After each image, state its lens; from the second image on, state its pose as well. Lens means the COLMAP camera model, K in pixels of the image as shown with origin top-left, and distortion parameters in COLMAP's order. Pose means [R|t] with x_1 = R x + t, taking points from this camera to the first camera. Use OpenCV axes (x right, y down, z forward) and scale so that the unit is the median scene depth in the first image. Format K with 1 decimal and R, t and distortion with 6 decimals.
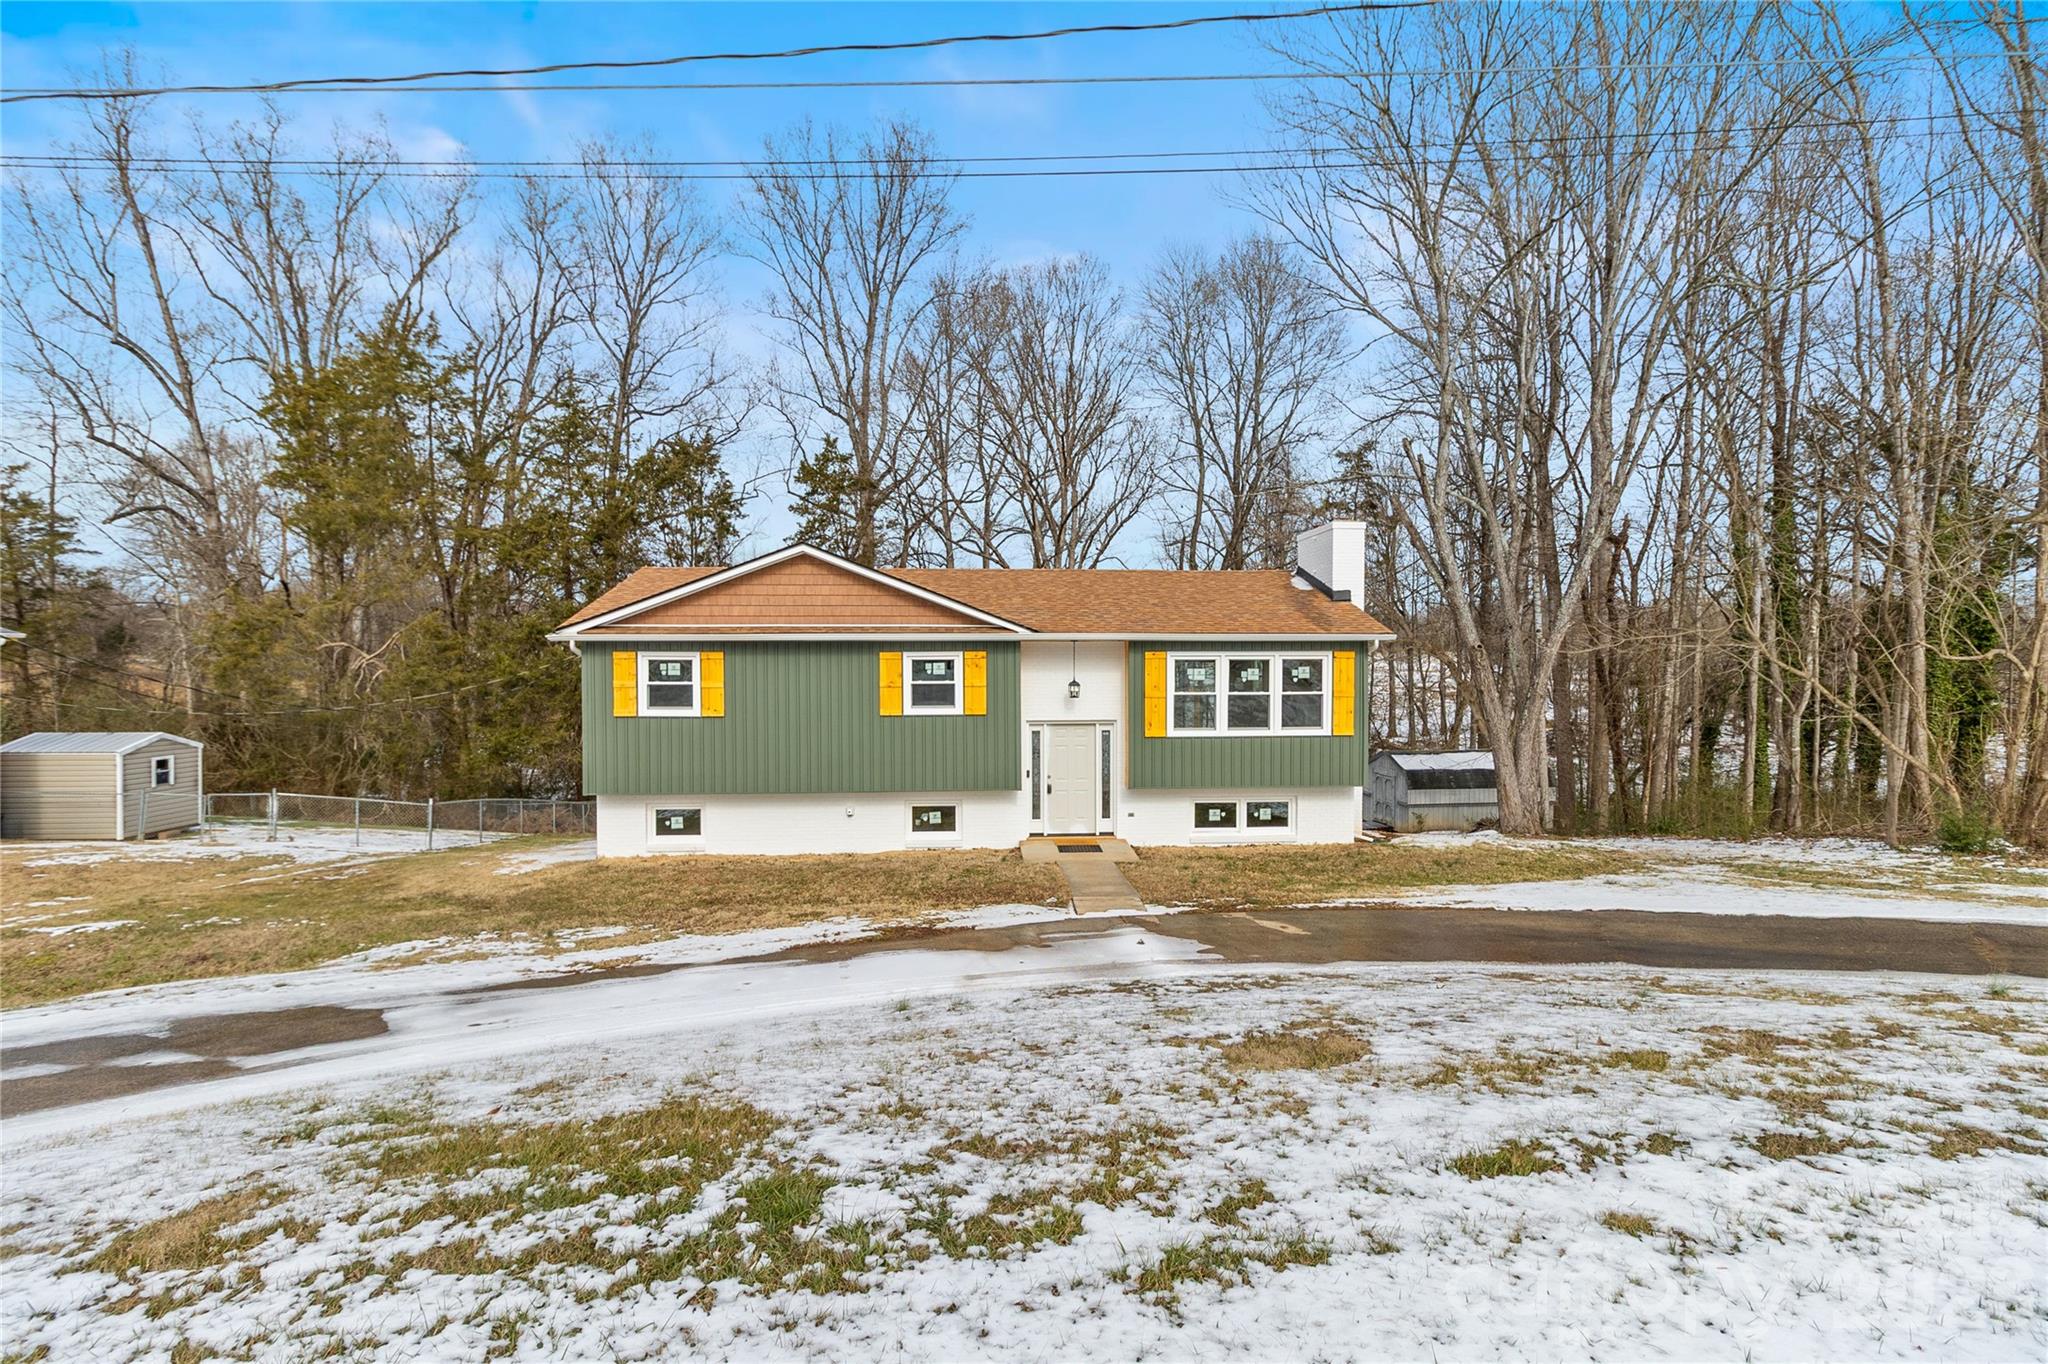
lens RADIAL K [[964.1, 0, 1024.0], [0, 964.1, 682.0], [0, 0, 1]] dist [0.003492, 0.001013]
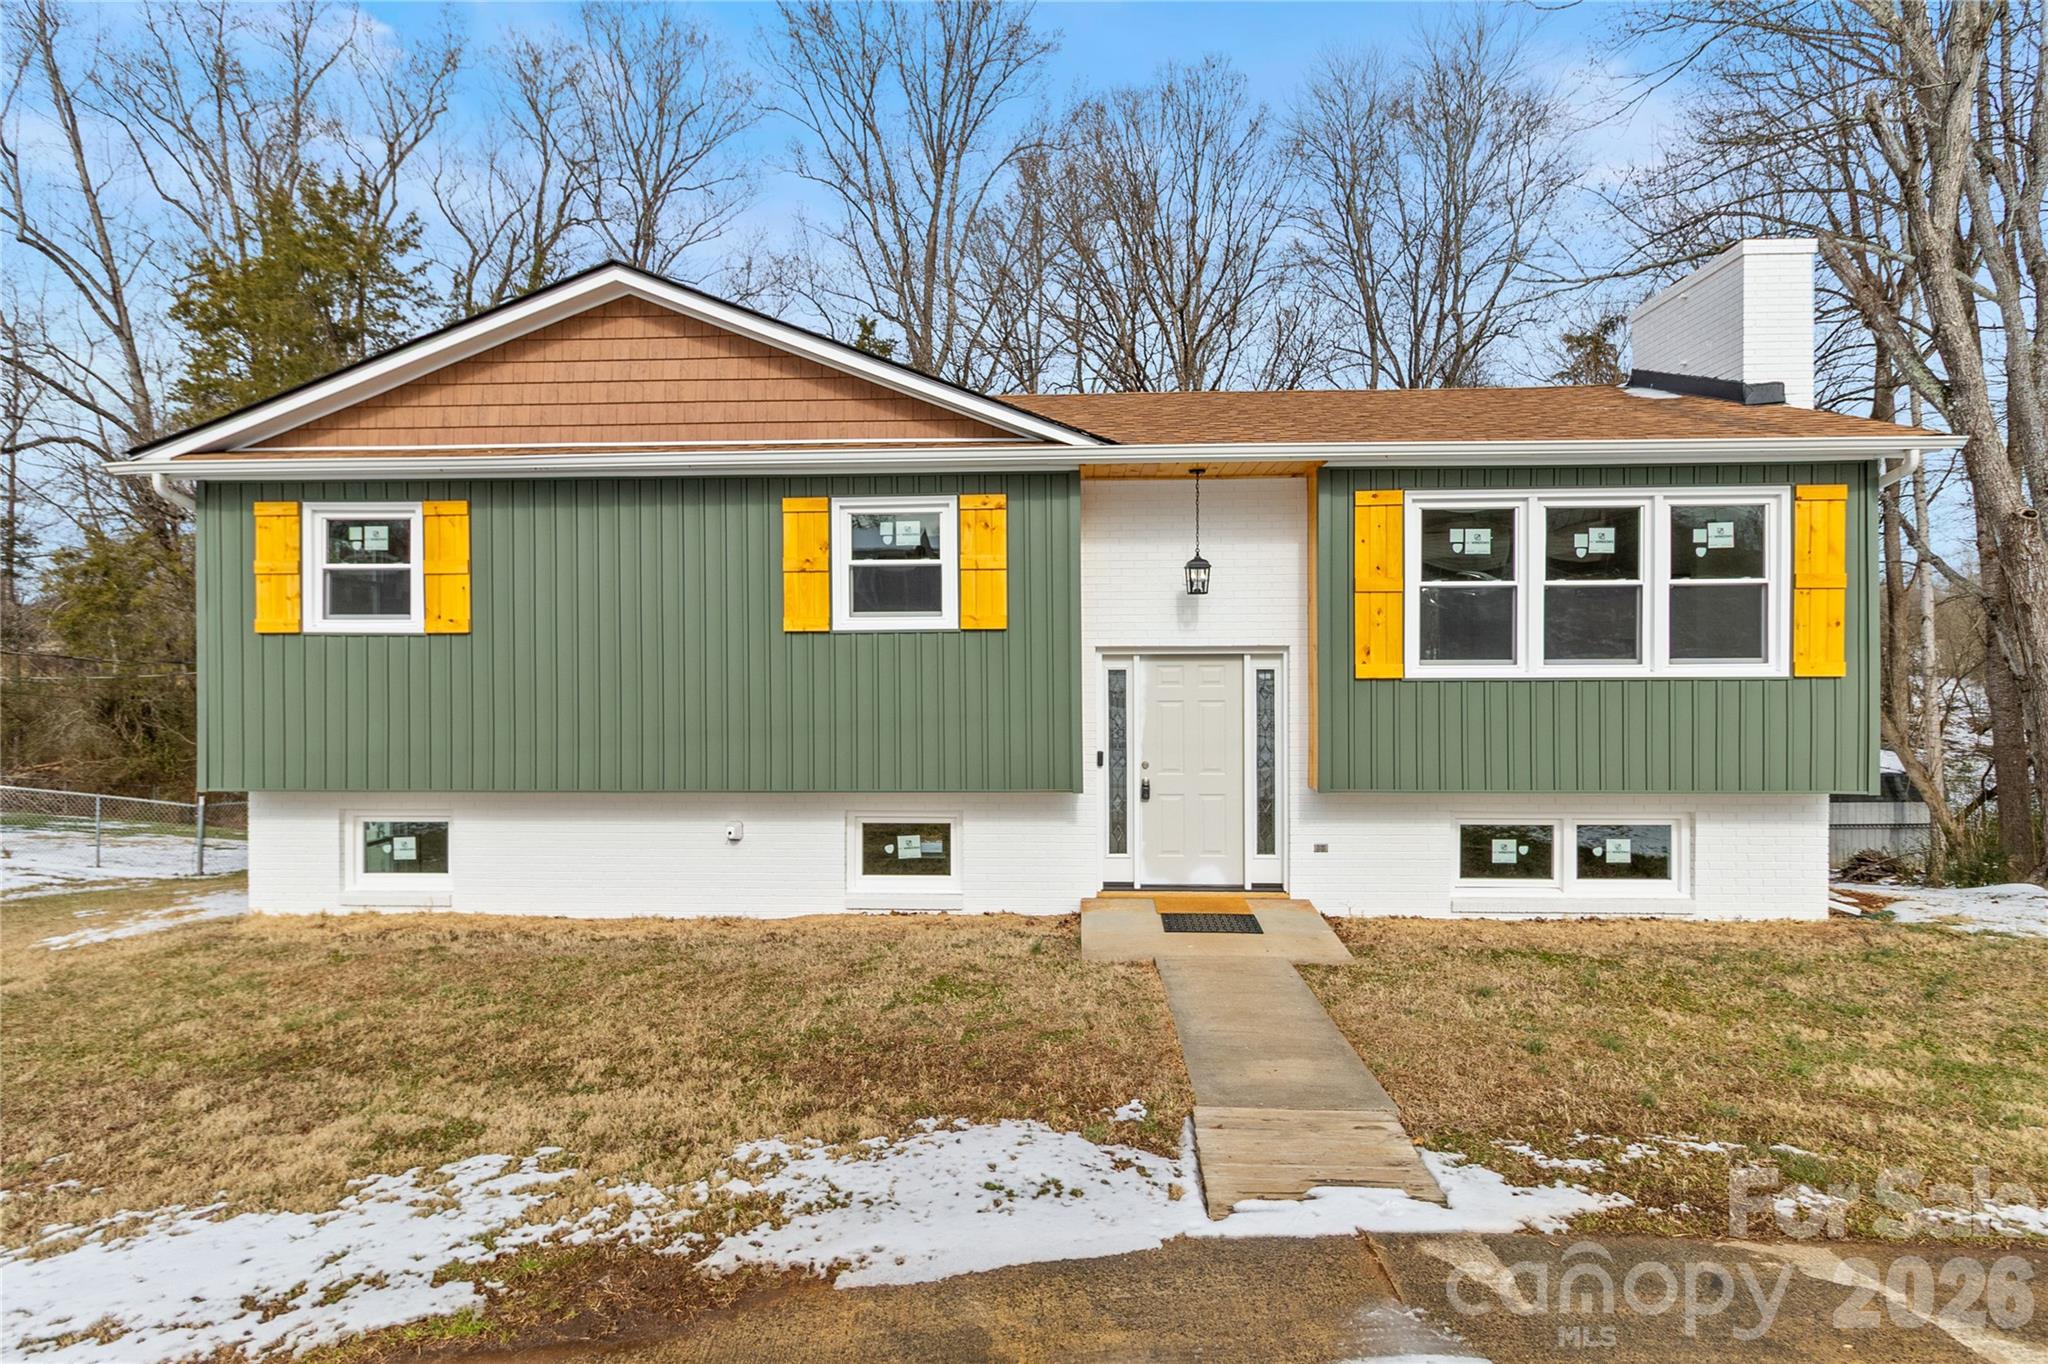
lens RADIAL K [[1032.7, 0, 1024.0], [0, 1032.7, 682.0], [0, 0, 1]] dist [-0.000951, -0.000676]
pose [[0.993441, -0.000063, -0.114342, 0.025515], [0.000184, 0.999999, 0.001048, 0.057459], [0.114342, -0.001062, 0.993441, 0.493891]]
